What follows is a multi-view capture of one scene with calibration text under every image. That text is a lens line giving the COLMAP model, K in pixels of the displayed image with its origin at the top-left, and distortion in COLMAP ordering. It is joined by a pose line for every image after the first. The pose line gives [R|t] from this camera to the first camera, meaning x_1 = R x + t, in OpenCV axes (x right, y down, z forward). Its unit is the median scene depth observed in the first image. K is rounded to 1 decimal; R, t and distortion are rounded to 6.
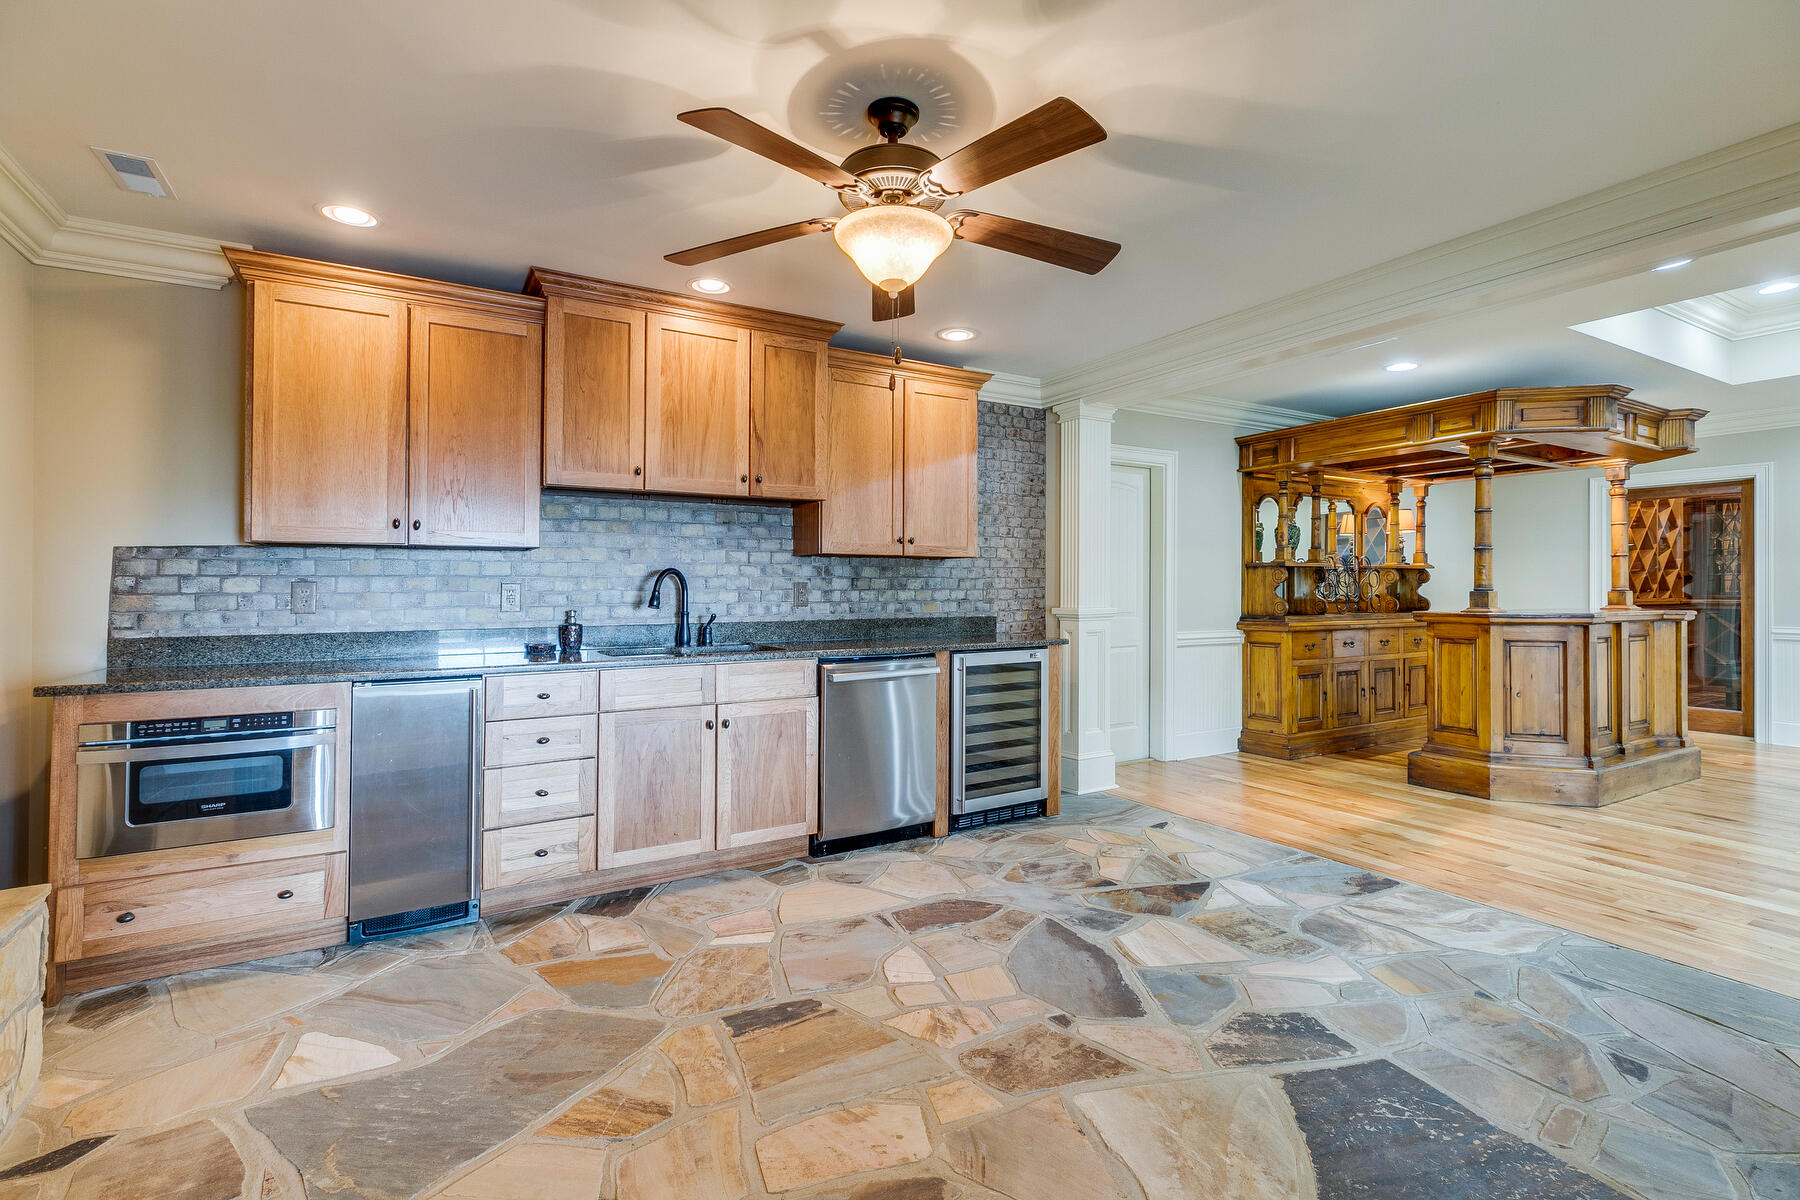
lens RADIAL K [[810.0, 0, 907.9], [0, 810.0, 583.5], [0, 0, 1]] dist [0.005480, -0.001214]
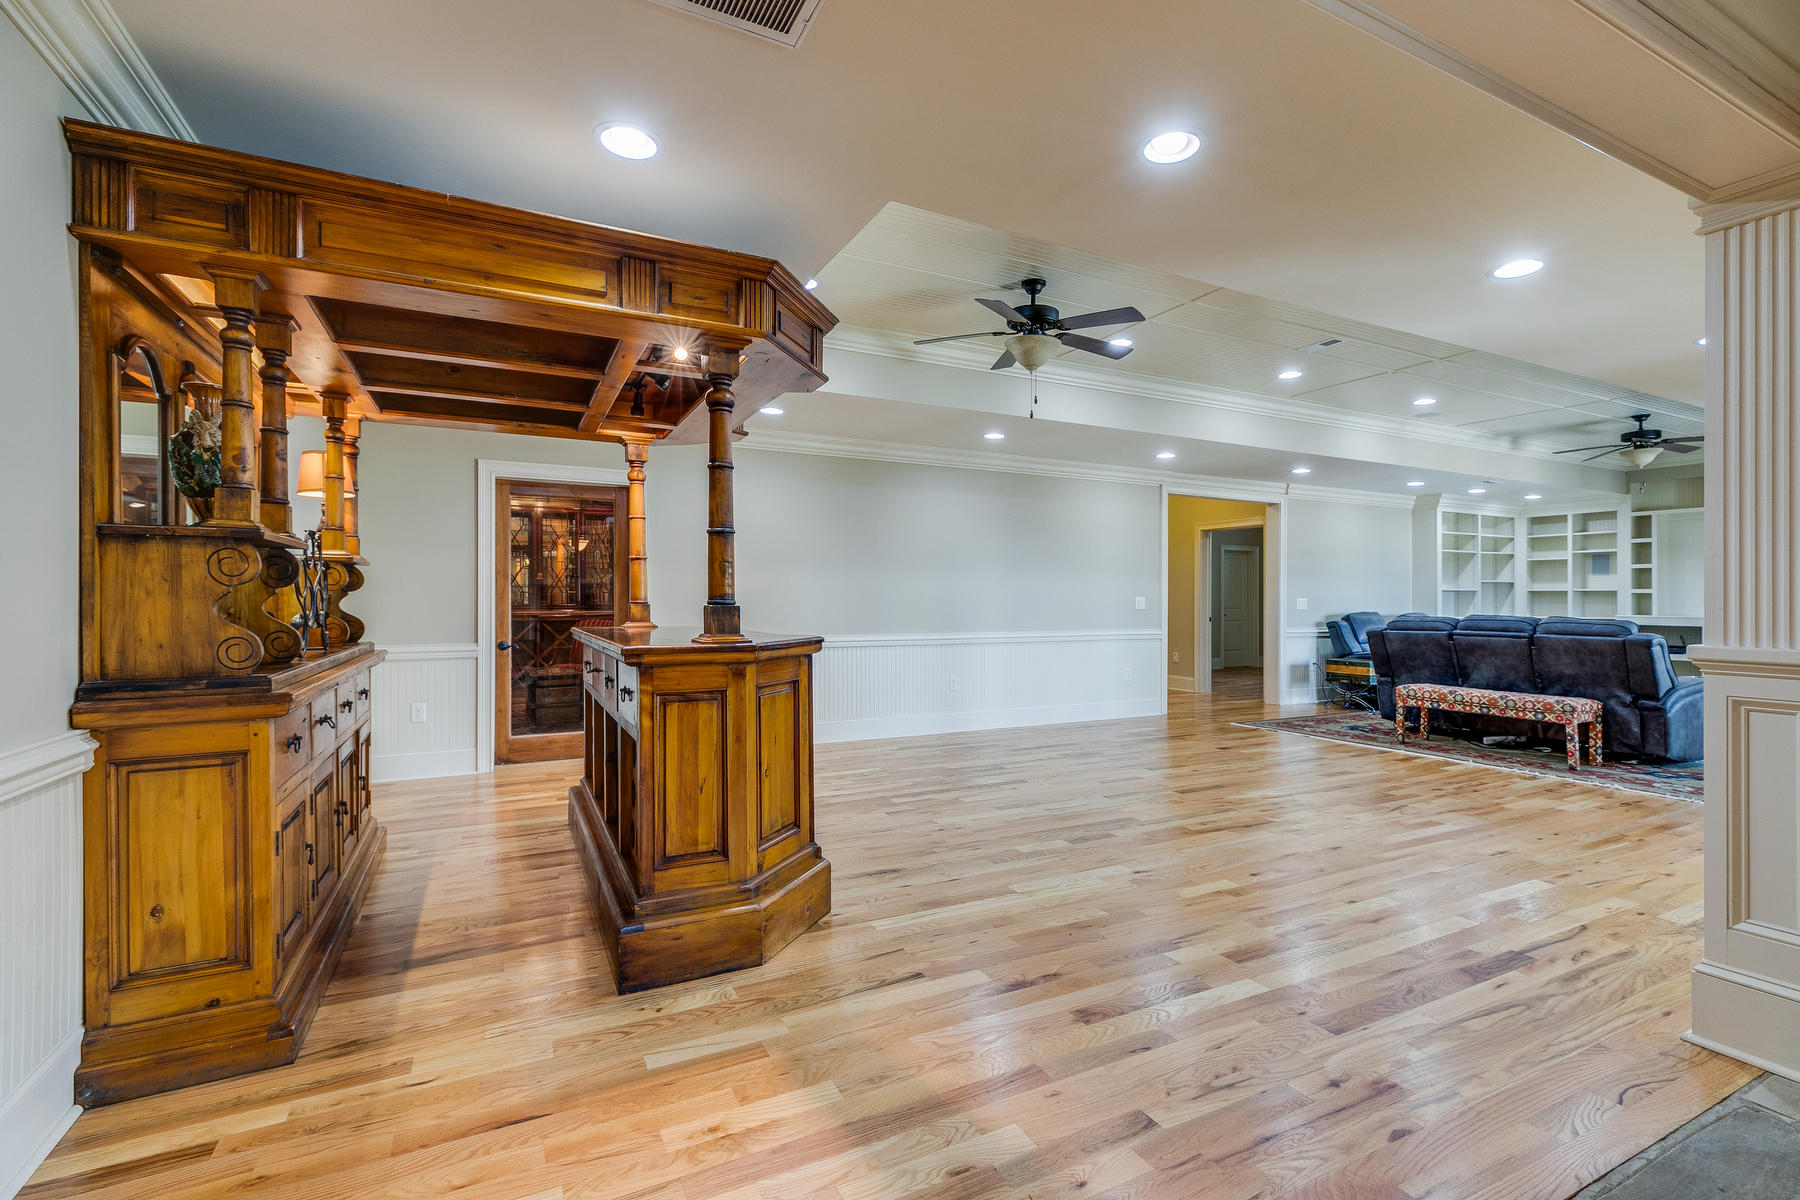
lens RADIAL K [[810.0, 0, 903.5], [0, 810.0, 605.6], [0, 0, 1]] dist [0.005480, -0.001214]
pose [[0.061865, -0.004900, 0.998072, 0.167714], [-0.007244, 0.999959, 0.005358, 0.006217], [-0.998058, -0.007561, 0.061827, 0.998892]]
